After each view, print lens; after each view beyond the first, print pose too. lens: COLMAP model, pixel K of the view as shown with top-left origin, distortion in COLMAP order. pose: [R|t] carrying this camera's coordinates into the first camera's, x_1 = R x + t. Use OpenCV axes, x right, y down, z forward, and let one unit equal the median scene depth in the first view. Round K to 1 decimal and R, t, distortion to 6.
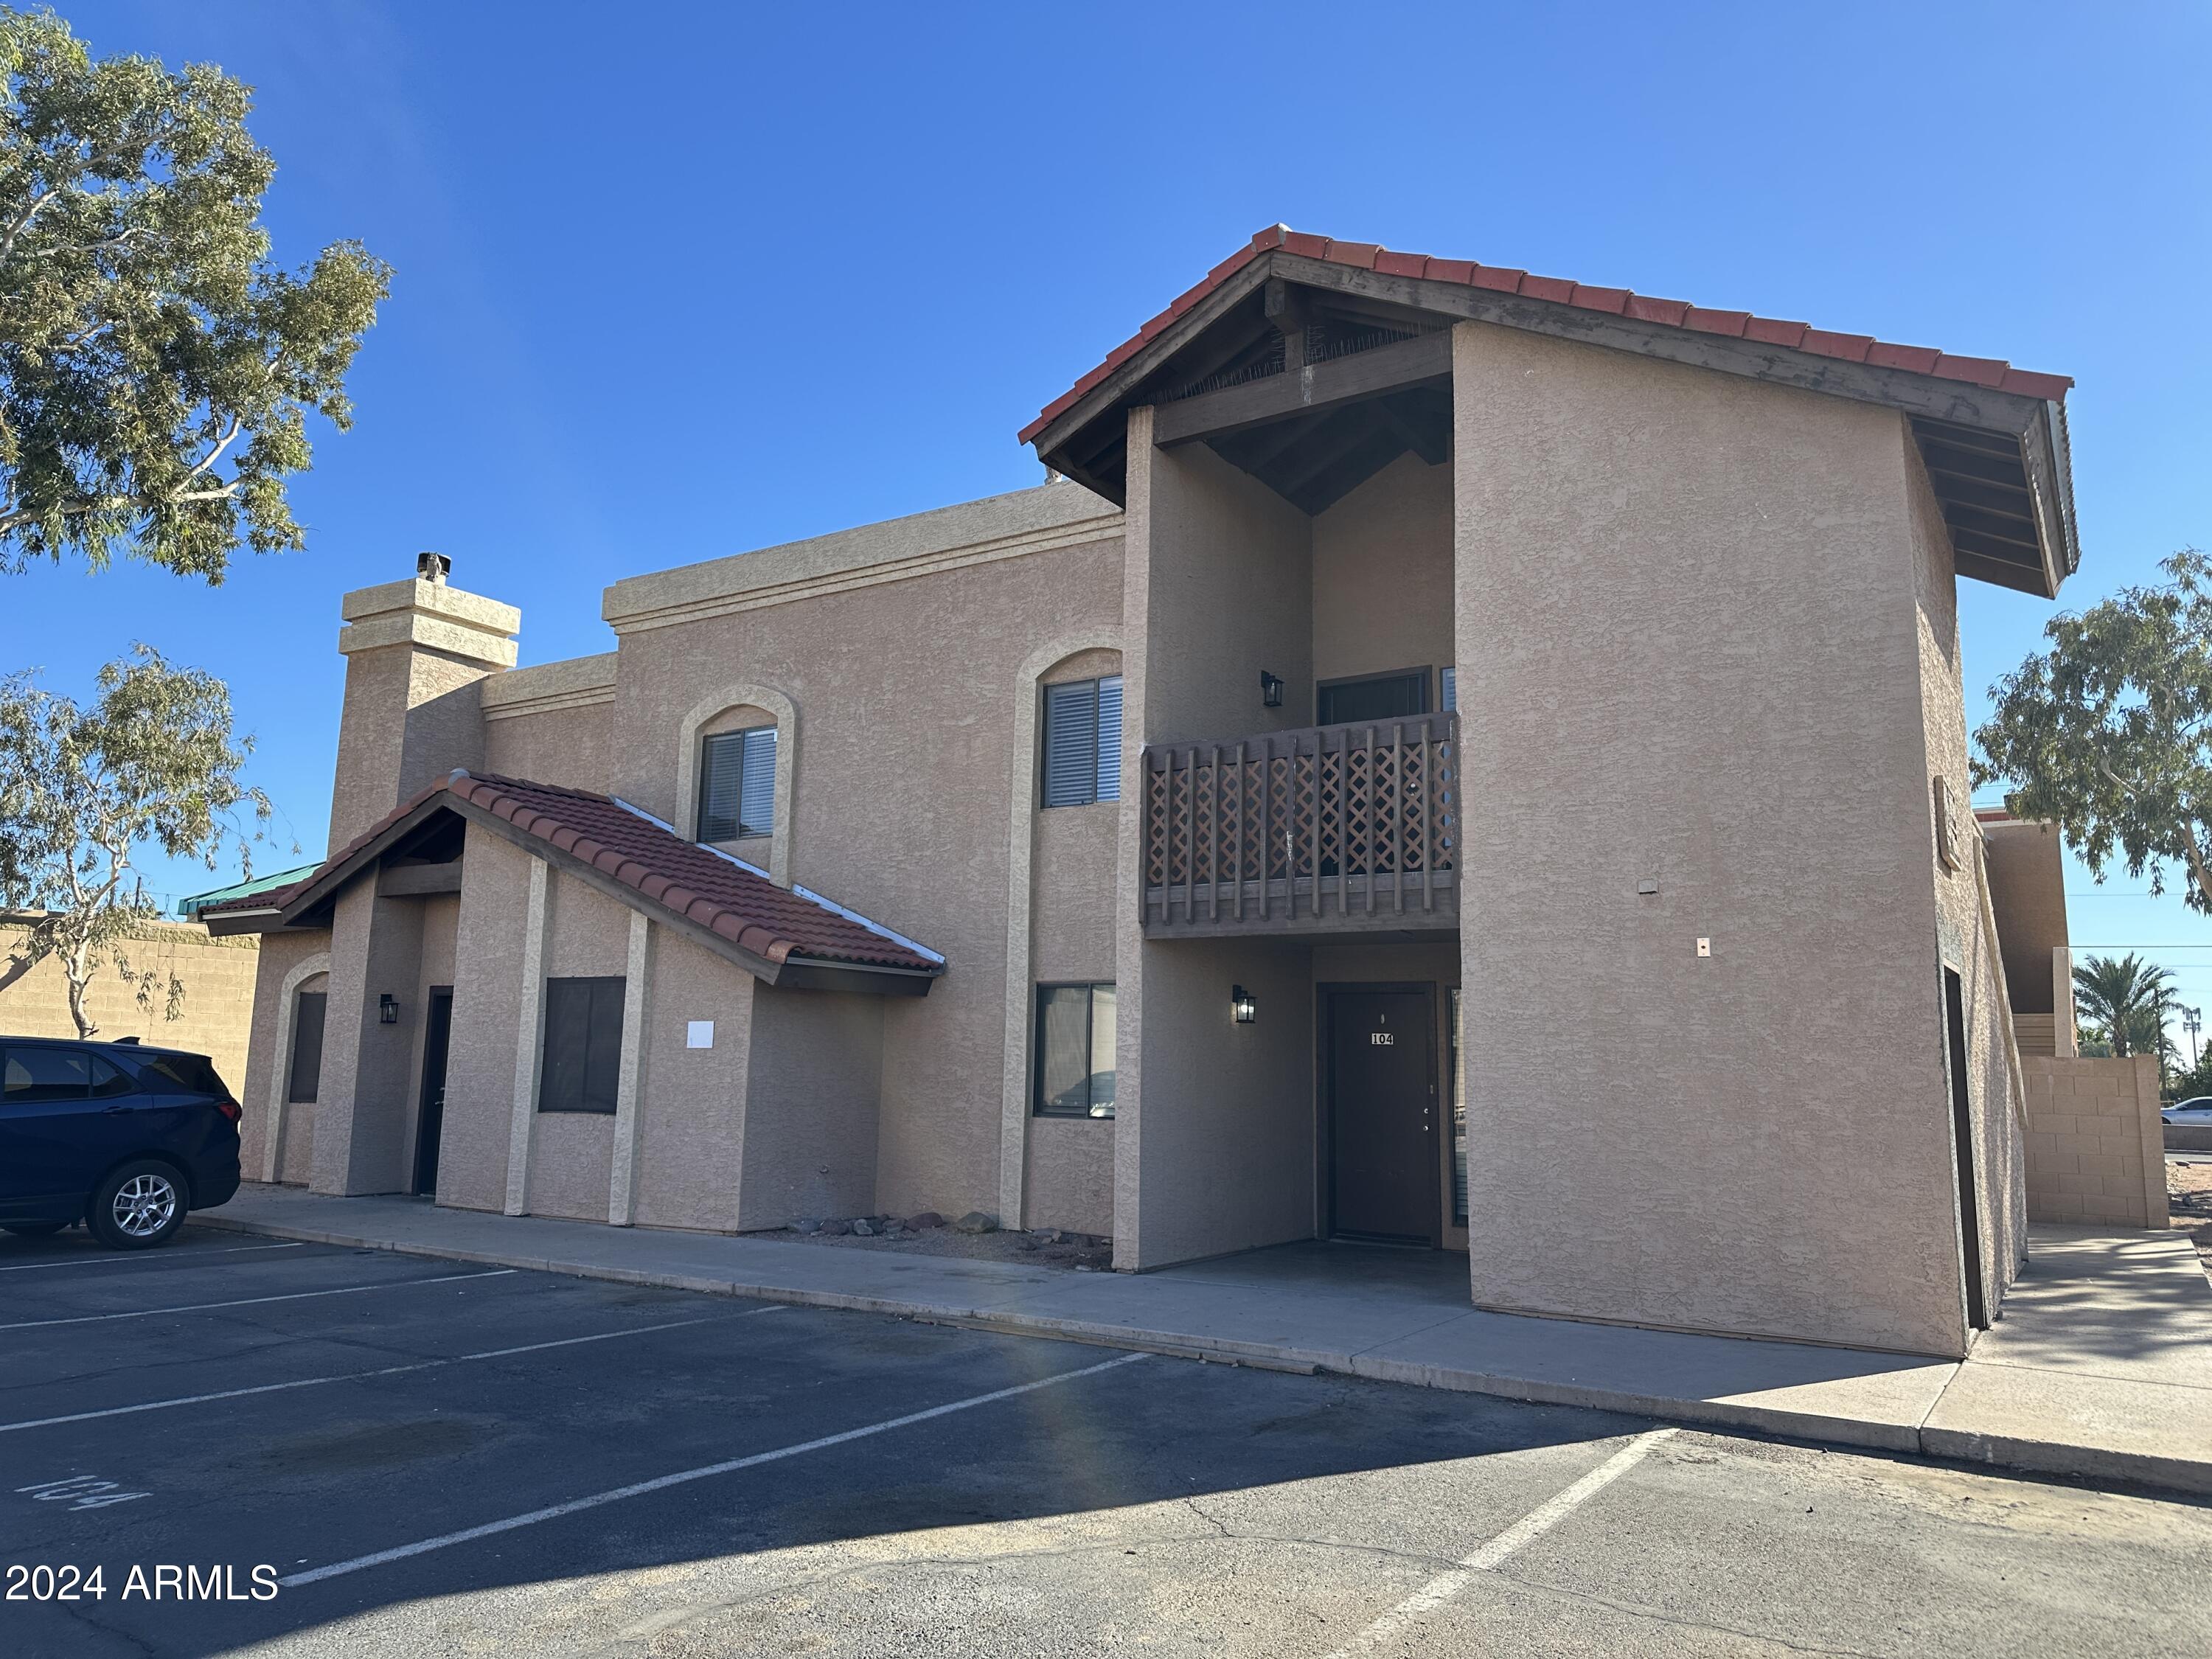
lens RADIAL K [[1537.8, 0, 1120.0], [0, 1537.8, 828.2], [0, 0, 1]] dist [0.172346, -0.341962]
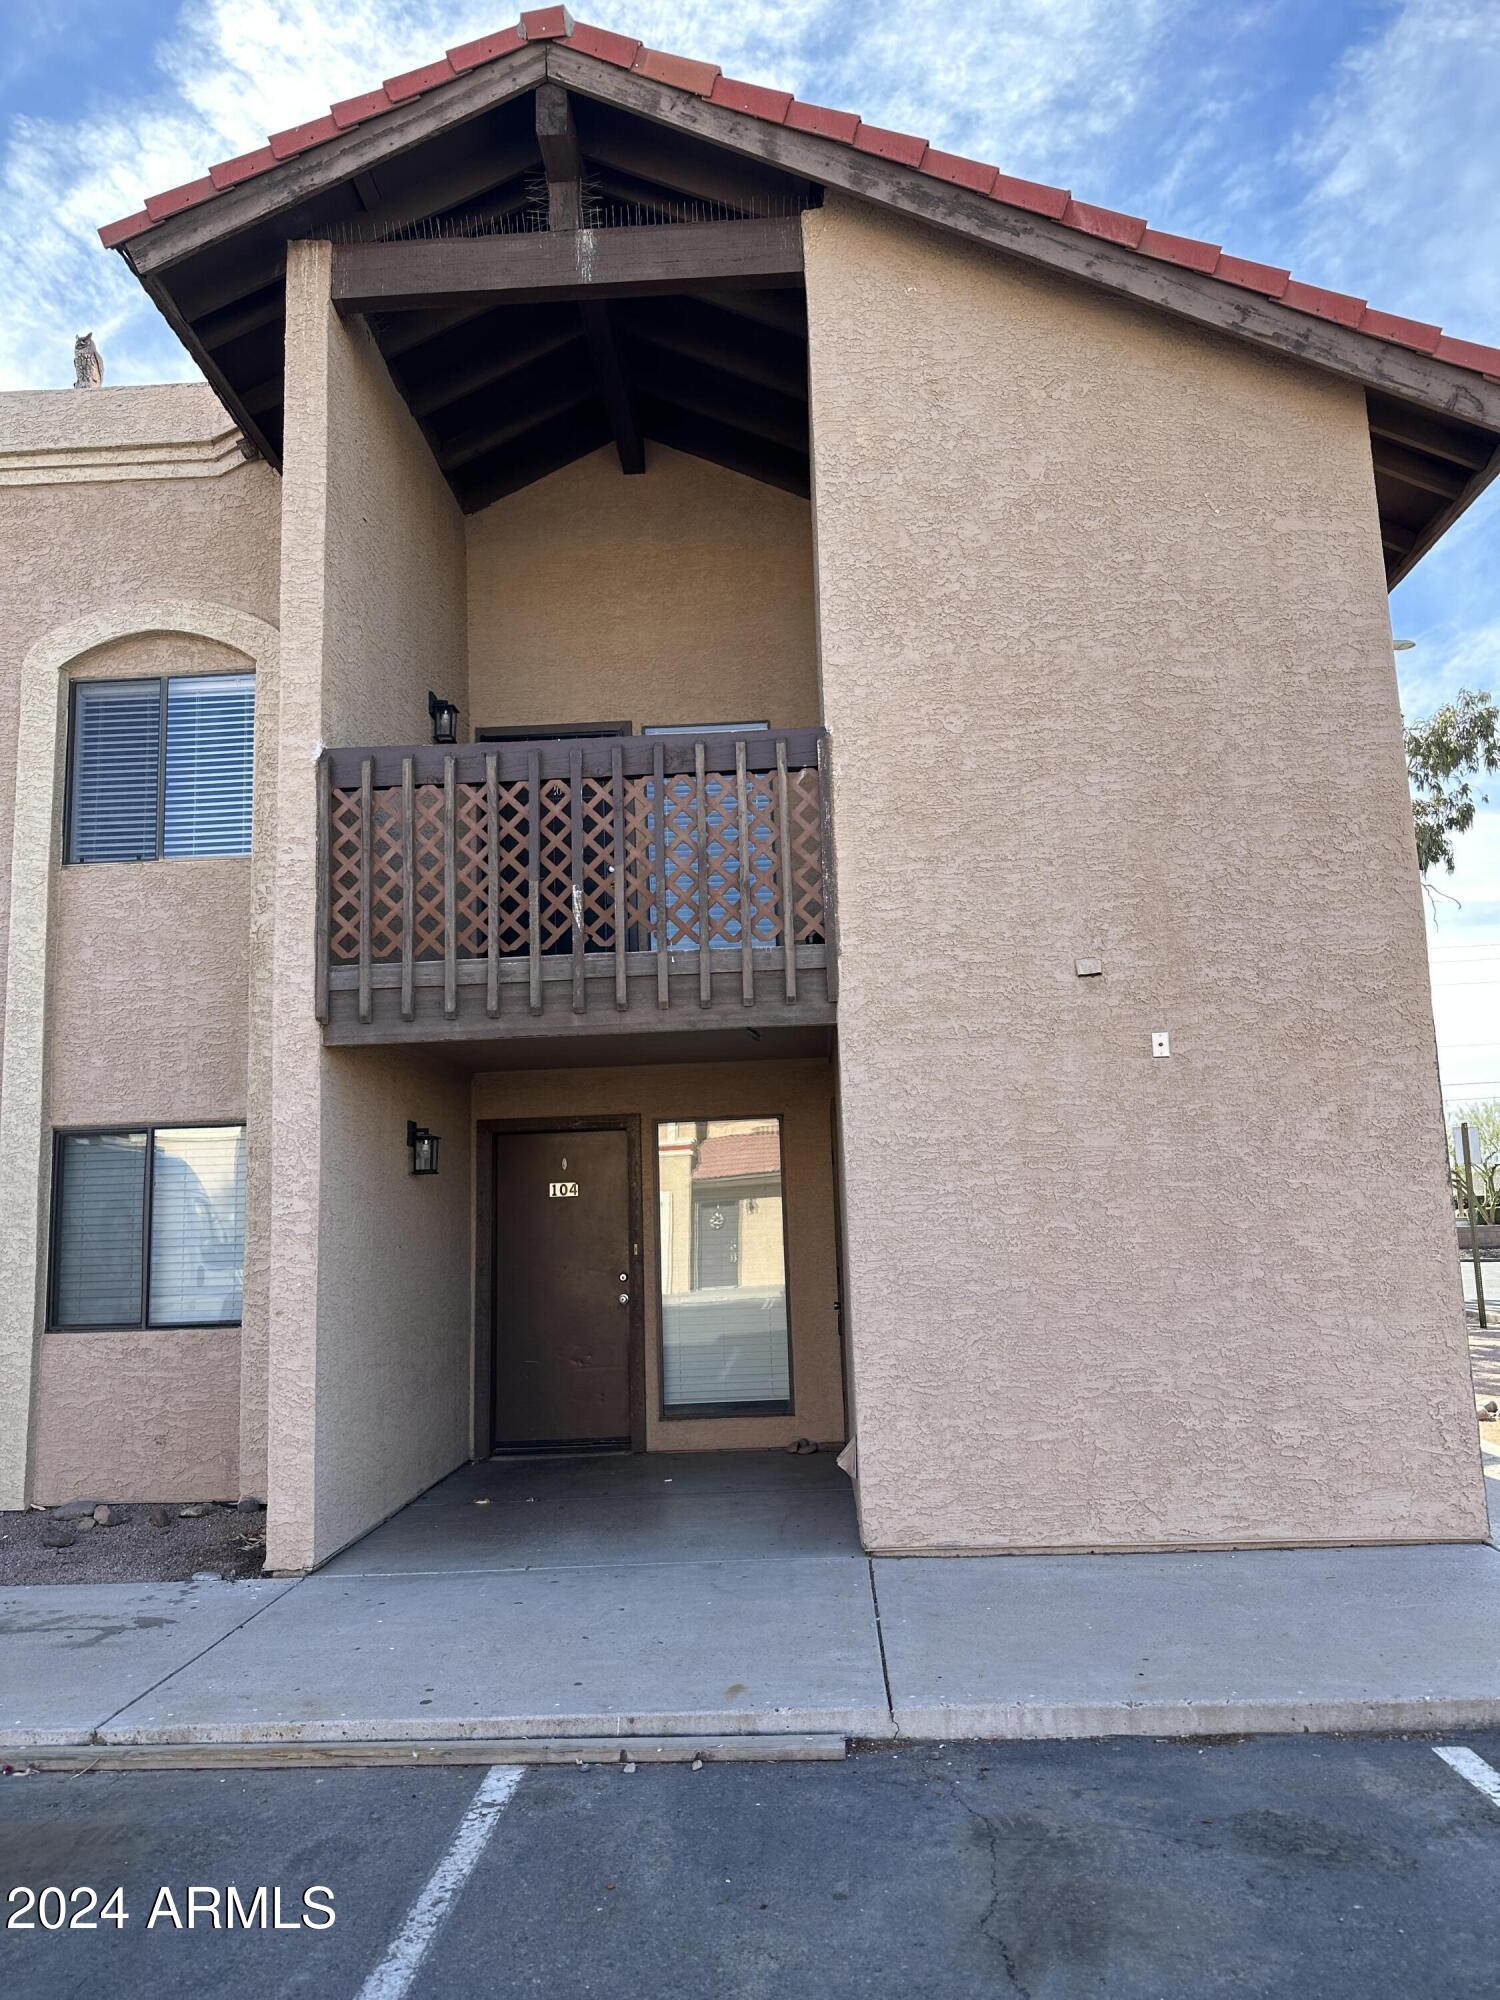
lens RADIAL K [[1409.2, 0, 757.3], [0, 1409.2, 1009.8], [0, 0, 1]] dist [0.065543, -0.085685]
pose [[0.862996, 0.028503, 0.504407, -0.132099], [-0.028524, 0.999564, -0.007682, 0.059761], [-0.504405, -0.007758, 0.863432, 0.424461]]
